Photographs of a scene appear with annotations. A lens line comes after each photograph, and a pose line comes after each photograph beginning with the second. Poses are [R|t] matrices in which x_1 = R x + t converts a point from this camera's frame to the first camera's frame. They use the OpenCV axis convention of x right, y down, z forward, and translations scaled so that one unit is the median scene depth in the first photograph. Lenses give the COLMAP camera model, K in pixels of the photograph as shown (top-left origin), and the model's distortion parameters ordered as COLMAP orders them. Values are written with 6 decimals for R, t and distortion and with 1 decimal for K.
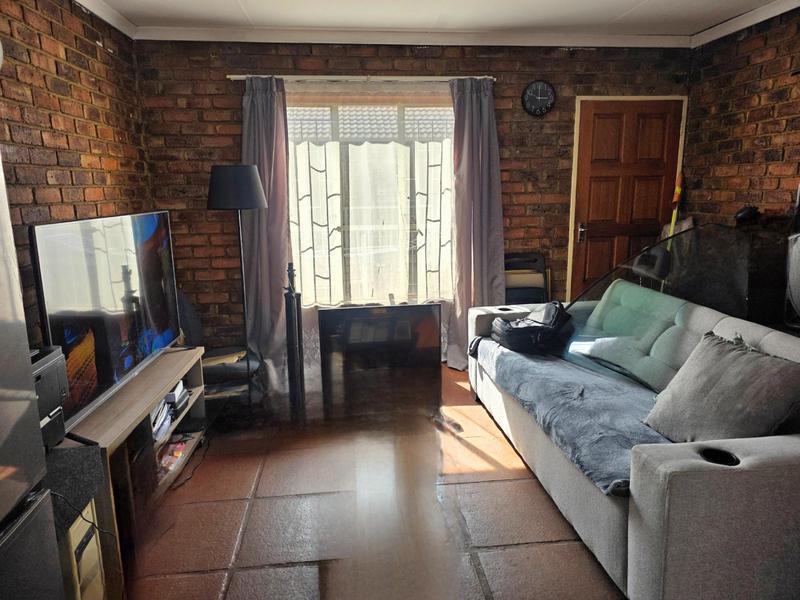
lens RADIAL K [[543.2, 0, 401.8], [0, 543.2, 297.8], [0, 0, 1]] dist [0.062385, -0.063029]
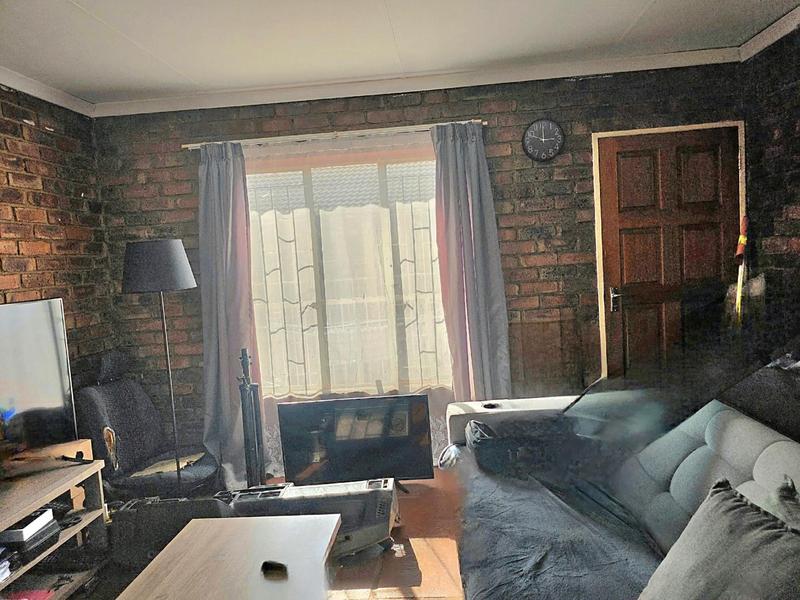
lens RADIAL K [[543.2, 0, 401.8], [0, 543.2, 297.8], [0, 0, 1]] dist [0.062385, -0.063029]
pose [[0.983441, -0.038602, -0.177068, 0.178089], [0.017503, 0.992715, -0.119210, -0.034518], [0.180380, 0.114137, 0.976952, 0.186898]]
